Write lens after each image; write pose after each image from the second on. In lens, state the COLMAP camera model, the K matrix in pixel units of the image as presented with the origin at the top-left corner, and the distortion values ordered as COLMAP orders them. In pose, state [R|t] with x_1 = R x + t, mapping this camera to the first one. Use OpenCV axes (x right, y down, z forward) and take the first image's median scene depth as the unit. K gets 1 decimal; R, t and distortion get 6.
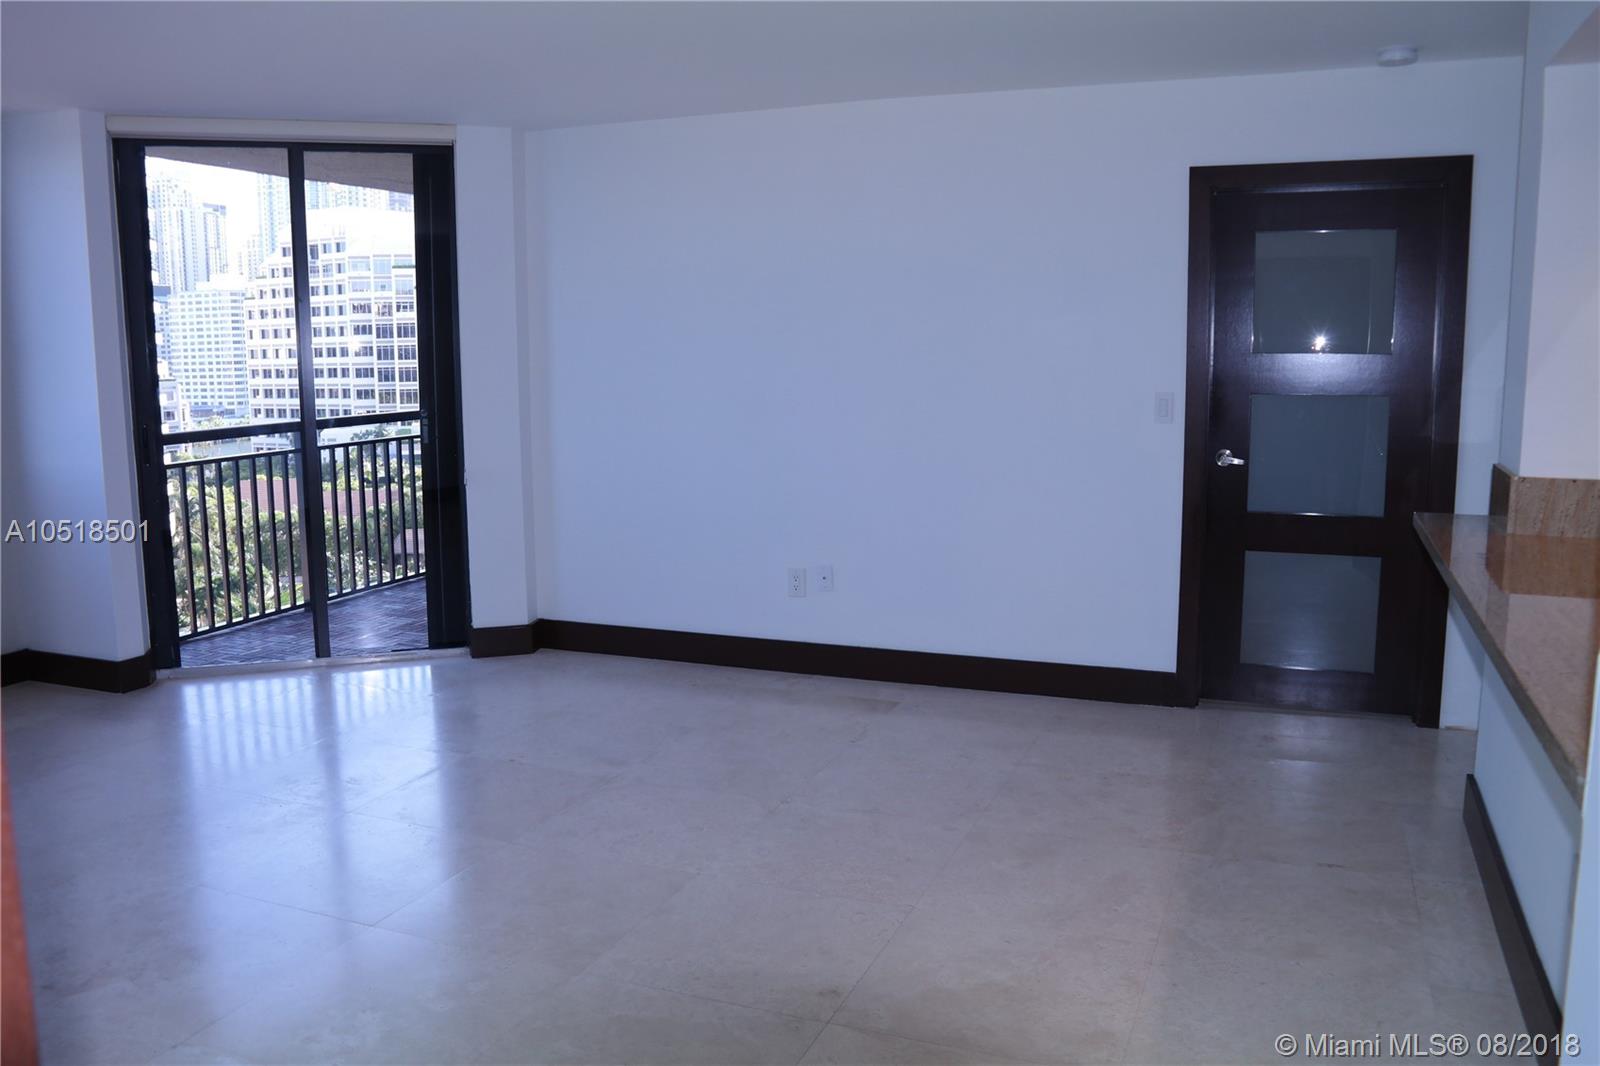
lens RADIAL K [[1284.4, 0, 800.0], [0, 1284.4, 533.0], [0, 0, 1]] dist [-0.184585, 0.189975]
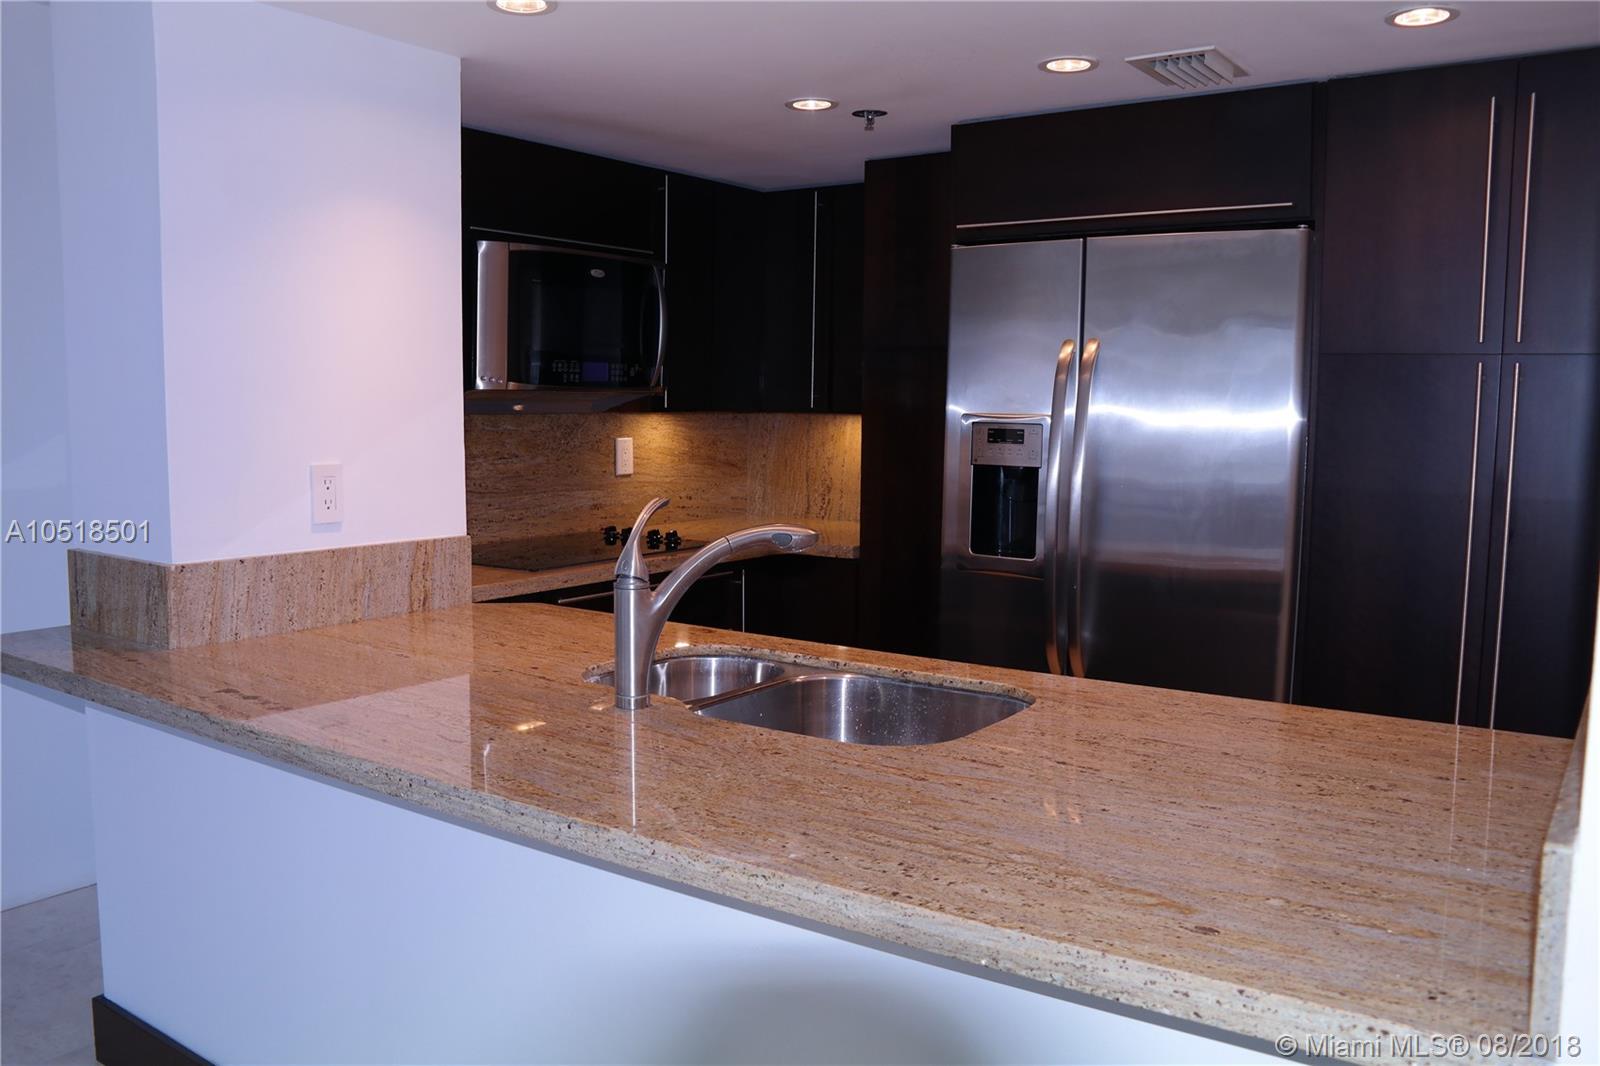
lens RADIAL K [[1284.4, 0, 800.0], [0, 1284.4, 533.0], [0, 0, 1]] dist [-0.184585, 0.189975]
pose [[0.229001, -0.099200, 0.968358, -0.003824], [0.133979, 0.988538, 0.069583, -0.064914], [-0.964162, 0.113805, 0.239667, 0.496958]]
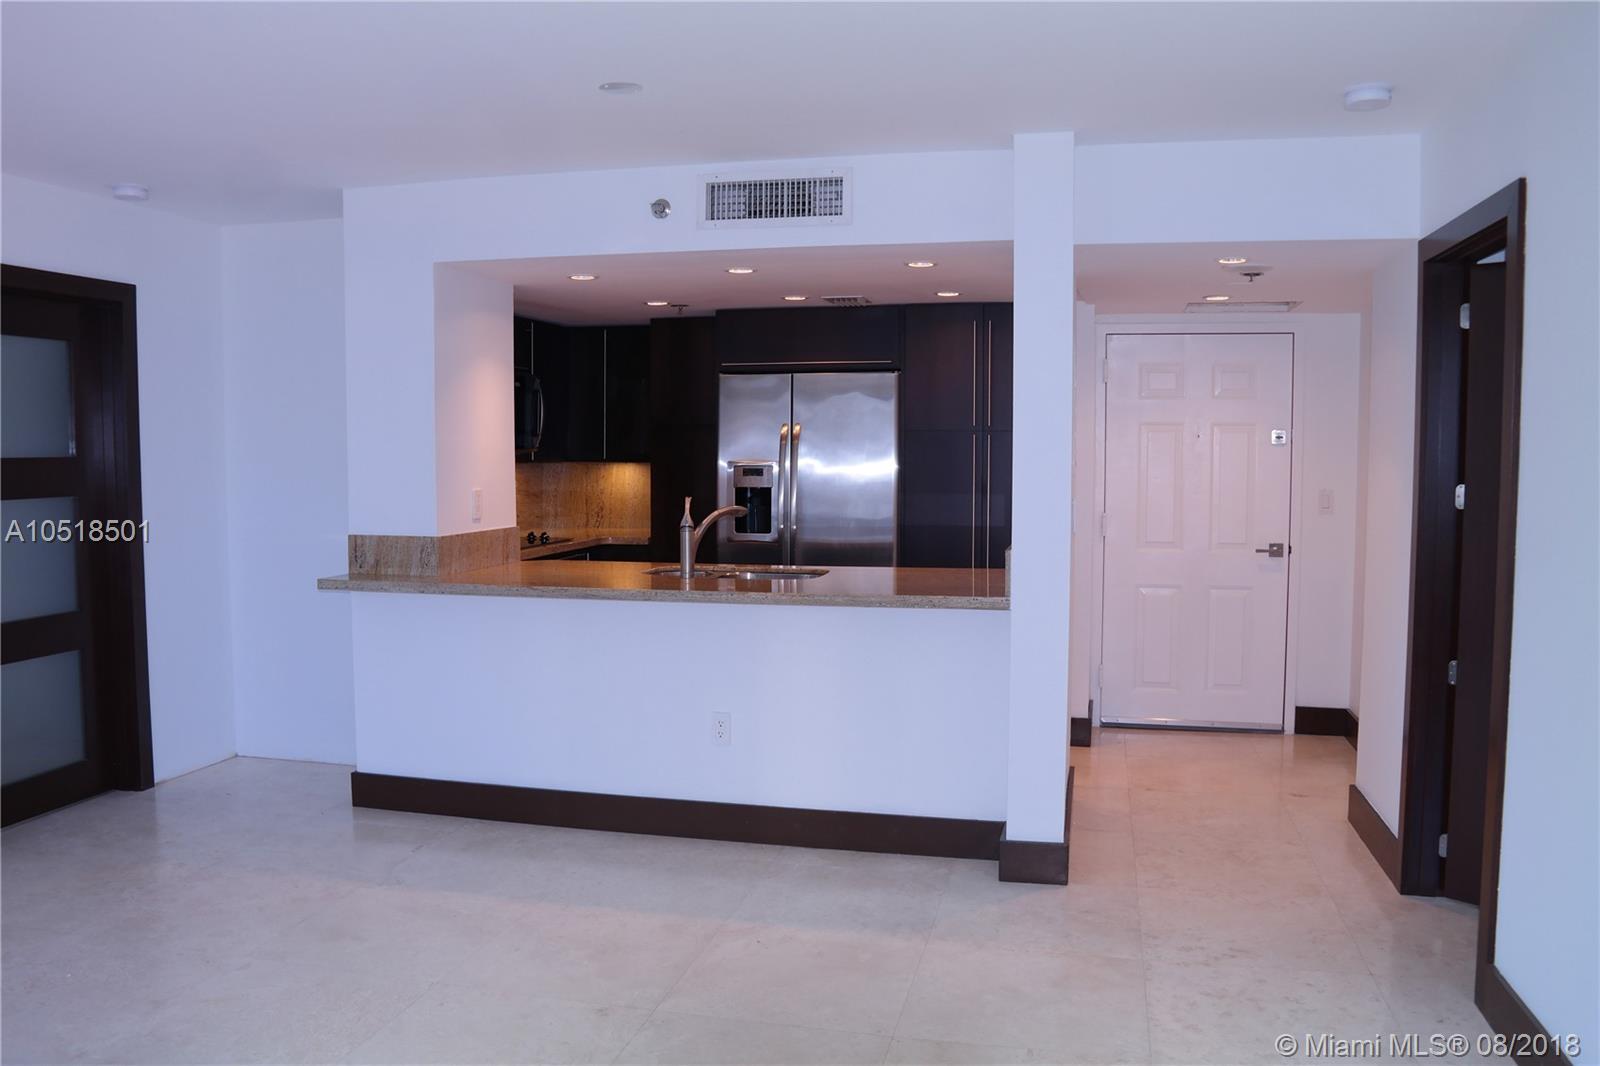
lens RADIAL K [[1284.4, 0, 800.0], [0, 1284.4, 533.0], [0, 0, 1]] dist [-0.184585, 0.189975]
pose [[-0.158312, -0.066314, 0.985160, -0.965713], [0.143434, 0.985614, 0.089394, -0.123449], [-0.976916, 0.155458, -0.146523, 0.807859]]
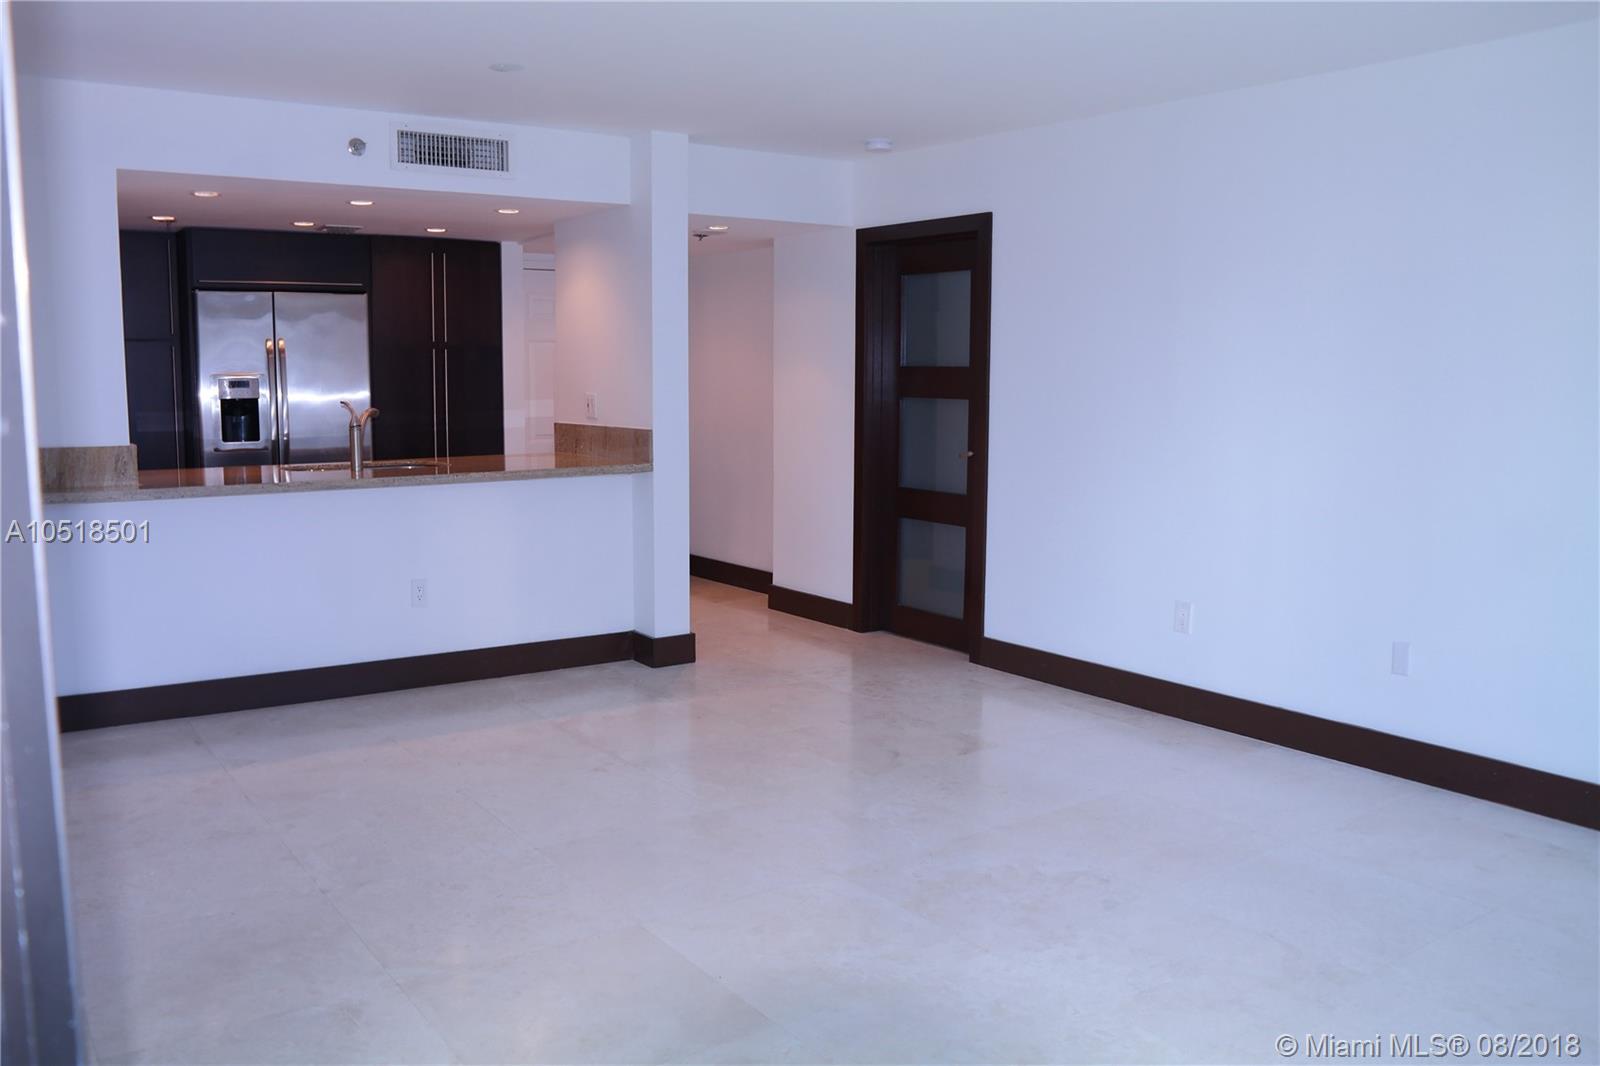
lens RADIAL K [[1284.4, 0, 800.0], [0, 1284.4, 533.0], [0, 0, 1]] dist [-0.184585, 0.189975]
pose [[-0.846656, -0.070038, 0.527511, -0.872772], [0.074214, 0.966072, 0.247381, -0.251418], [-0.526939, 0.248595, -0.812733, 1.816793]]
